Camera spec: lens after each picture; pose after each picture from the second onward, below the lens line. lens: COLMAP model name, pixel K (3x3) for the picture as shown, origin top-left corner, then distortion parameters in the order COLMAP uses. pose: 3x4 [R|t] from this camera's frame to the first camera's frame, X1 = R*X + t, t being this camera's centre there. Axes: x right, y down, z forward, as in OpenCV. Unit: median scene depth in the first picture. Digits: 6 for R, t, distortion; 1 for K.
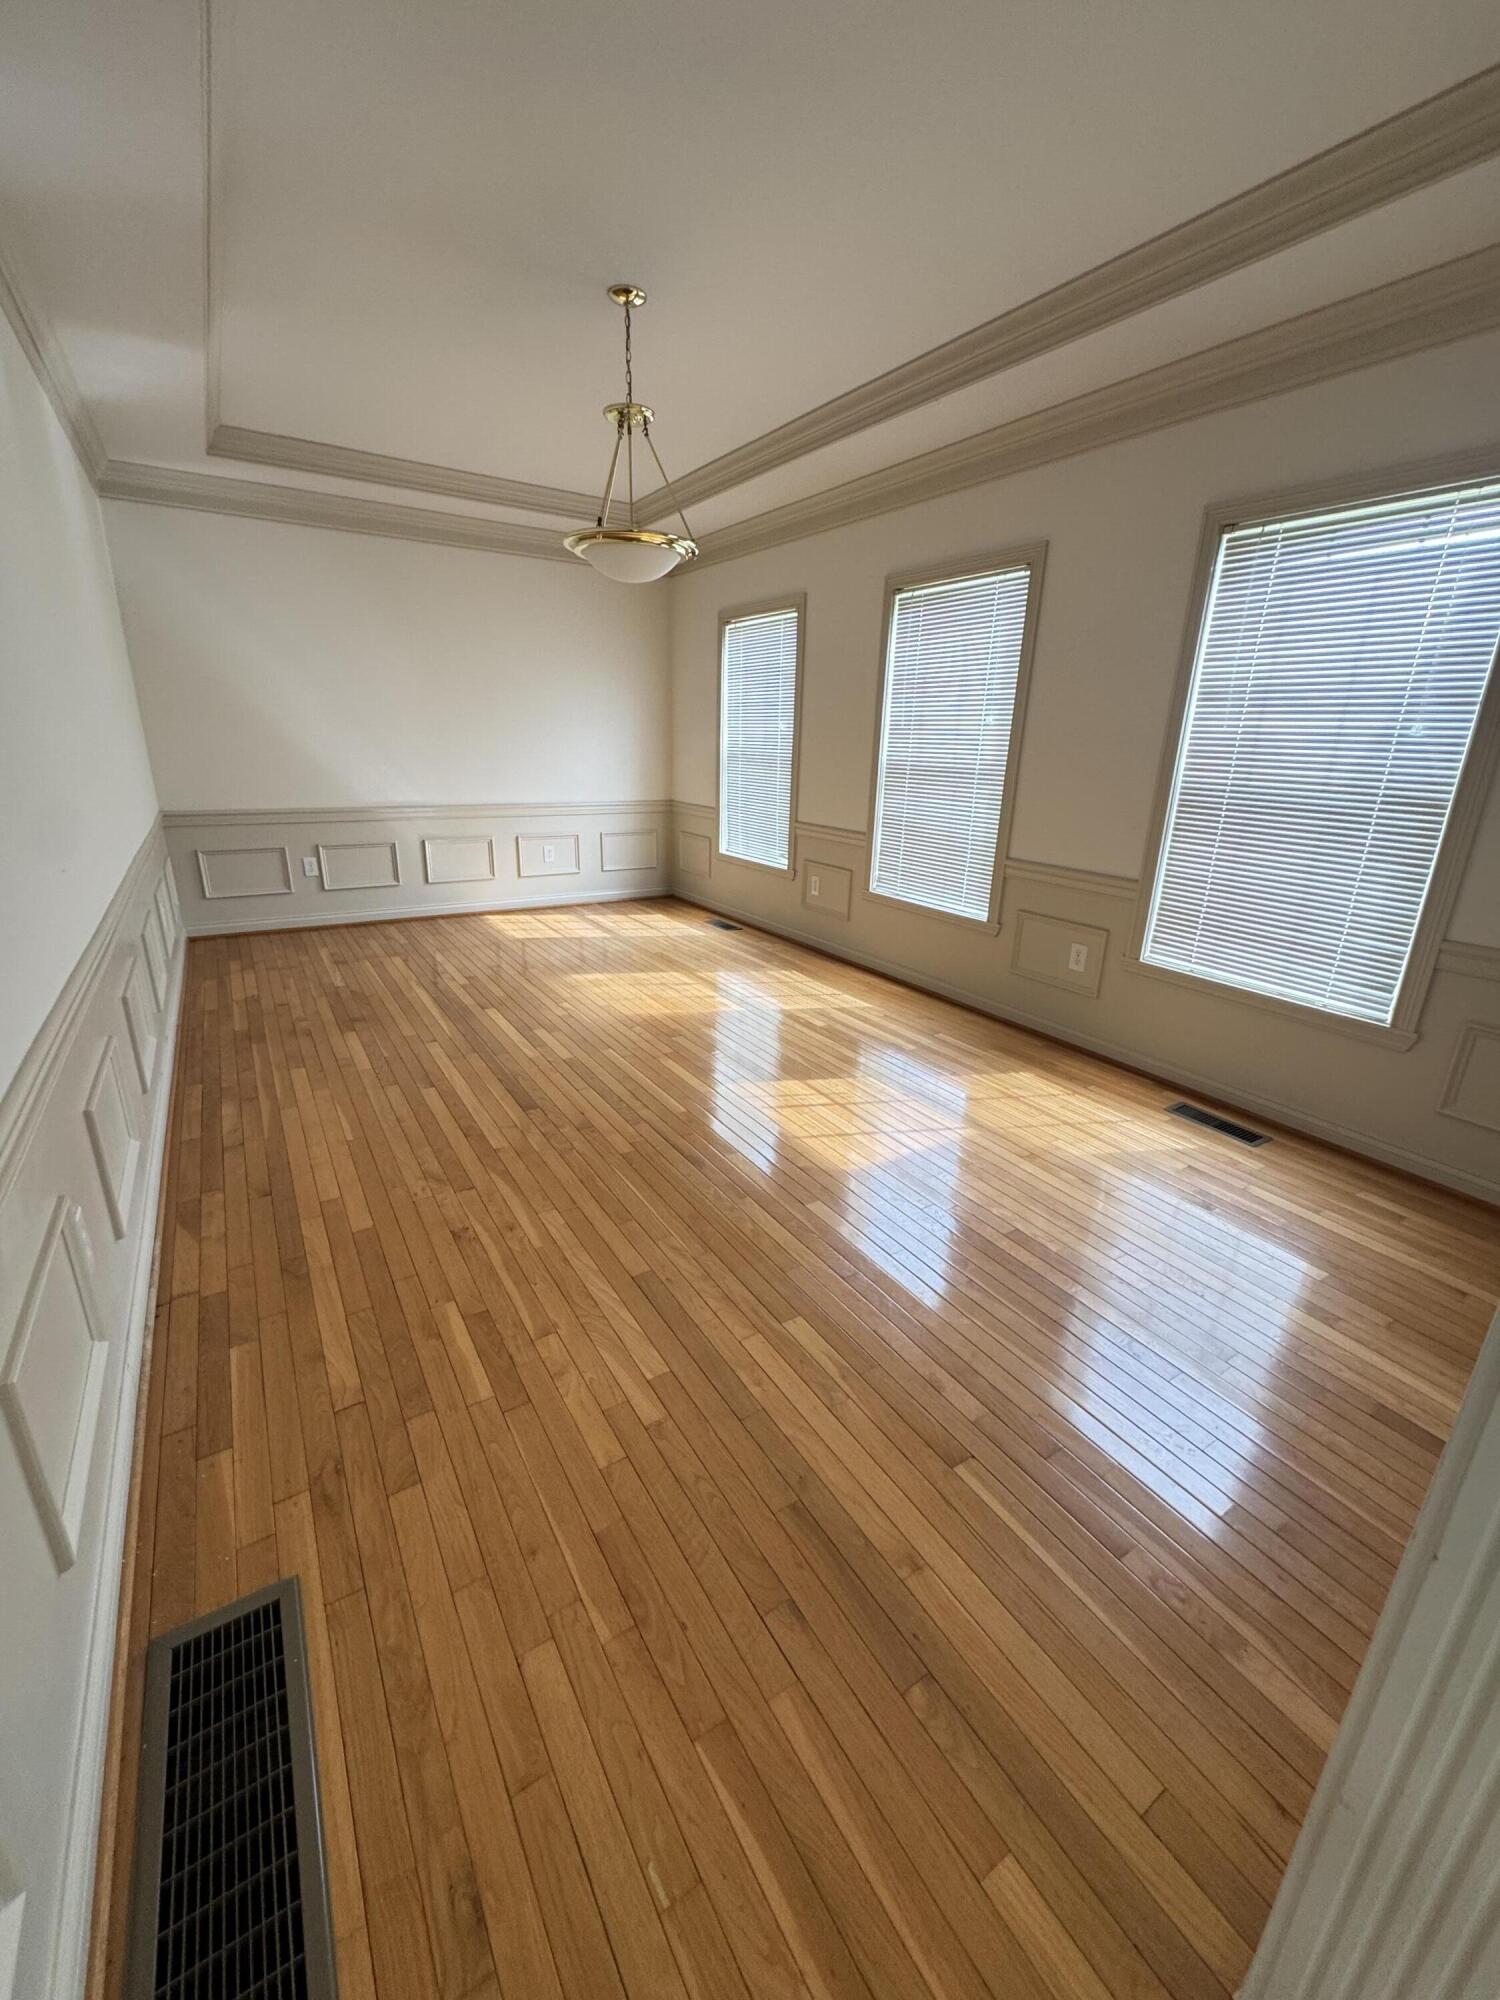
lens RADIAL K [[801.7, 0, 754.1], [0, 801.7, 996.2], [0, 0, 1]] dist [-0.003155, 0.000167]
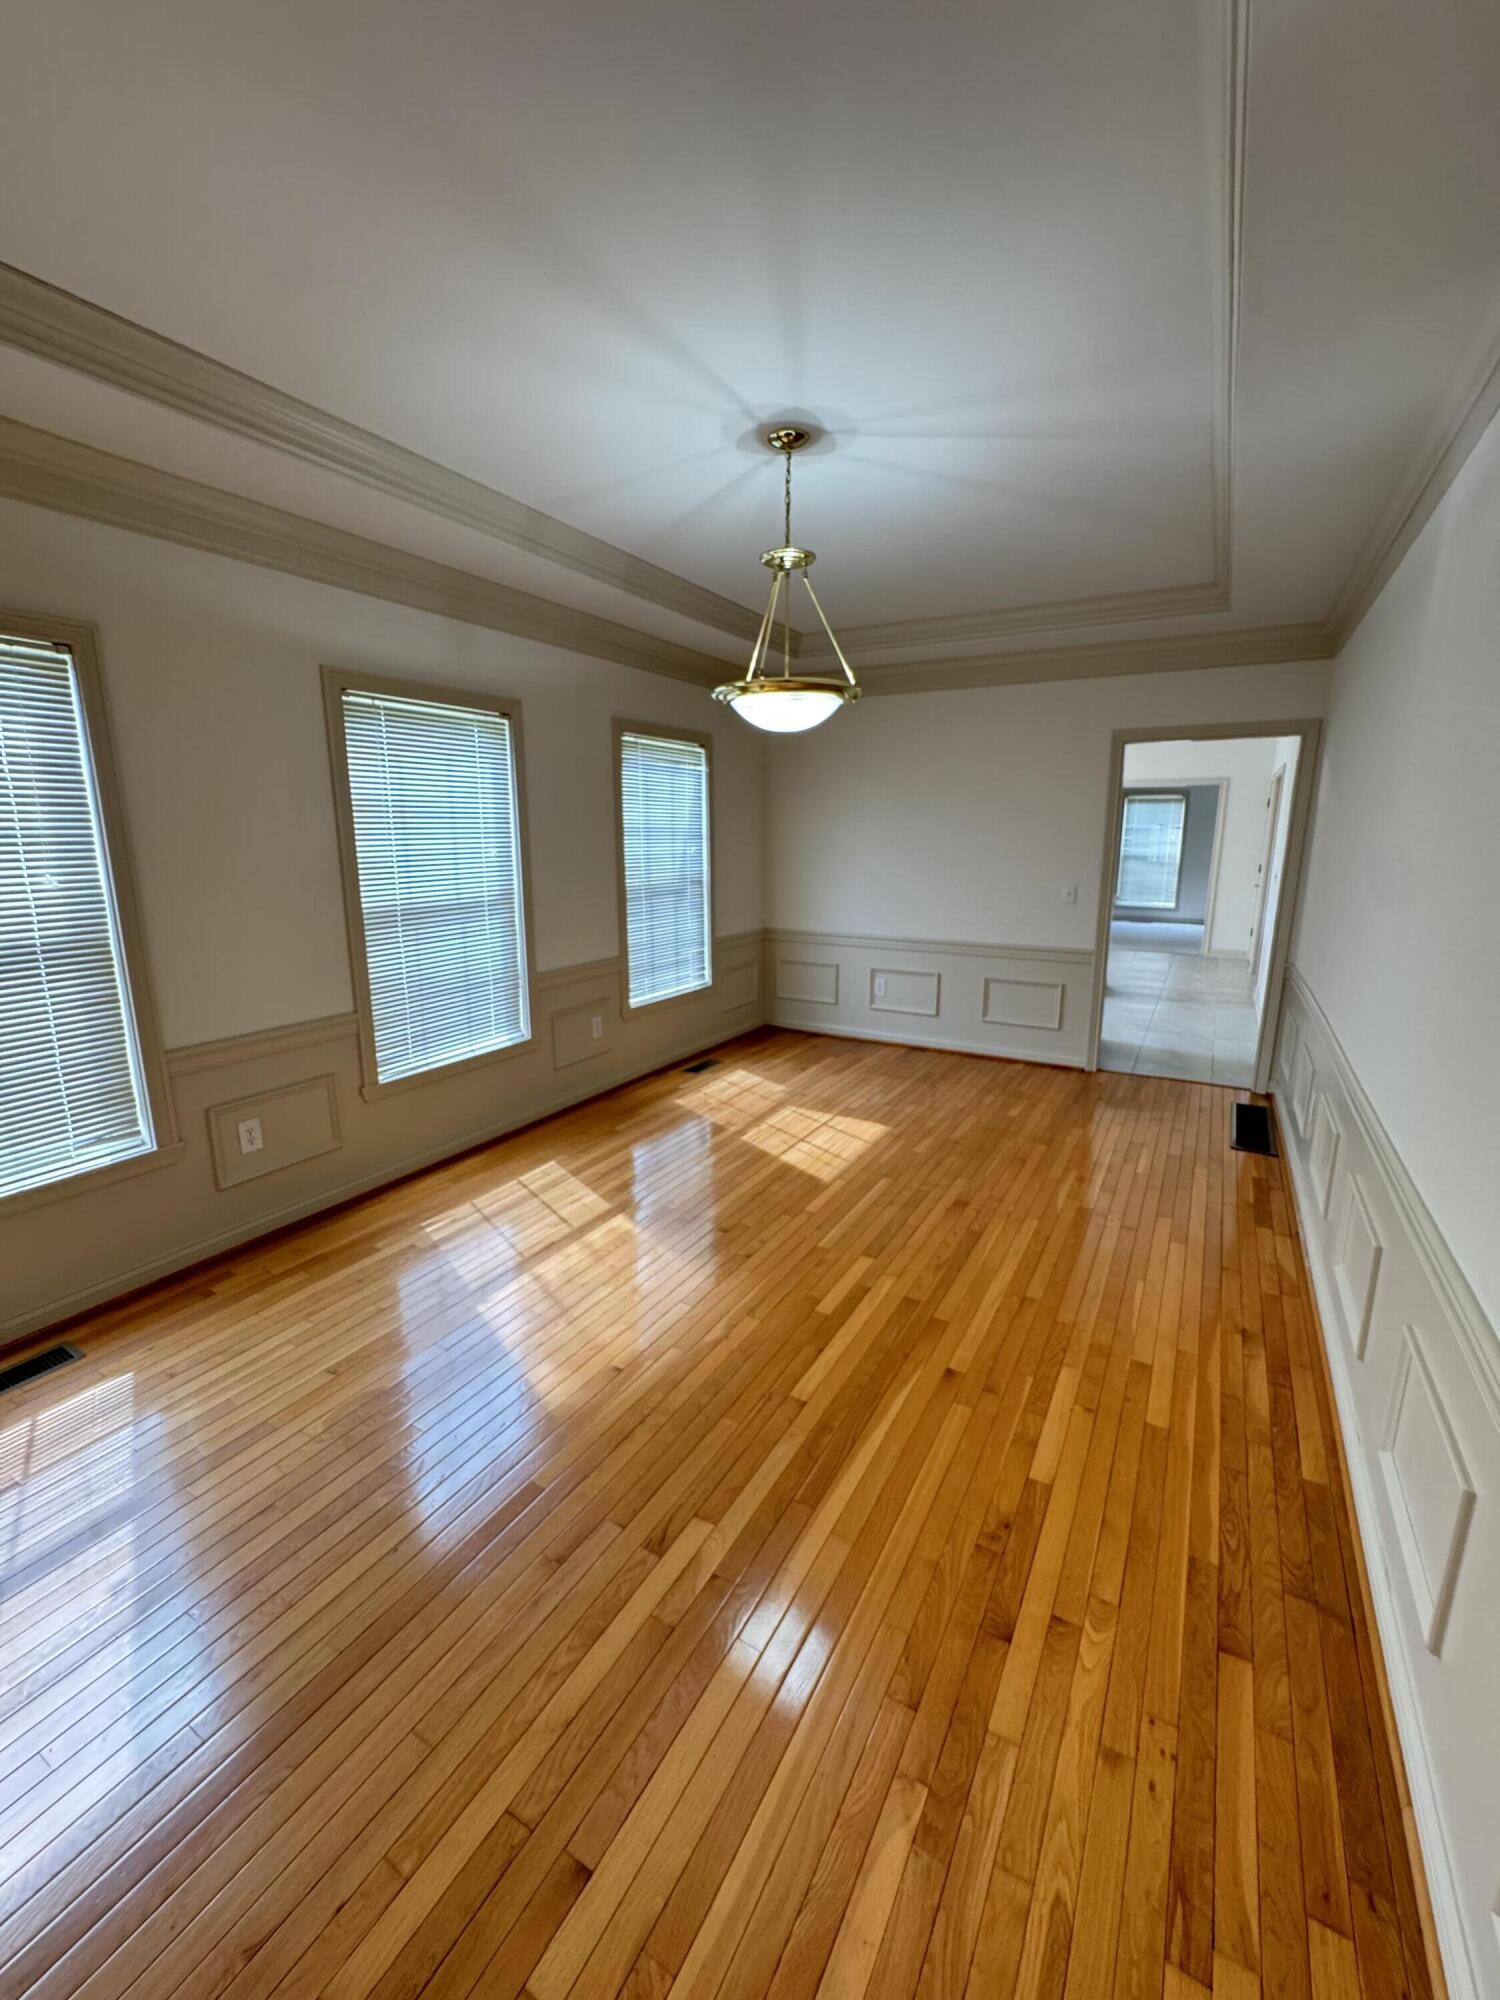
lens RADIAL K [[801.7, 0, 754.1], [0, 801.7, 996.2], [0, 0, 1]] dist [-0.003155, 0.000167]
pose [[-0.456247, -0.208393, 0.865108, -0.764439], [0.262169, 0.897561, 0.354475, -0.454379], [-0.850357, 0.388532, -0.354875, 1.151846]]
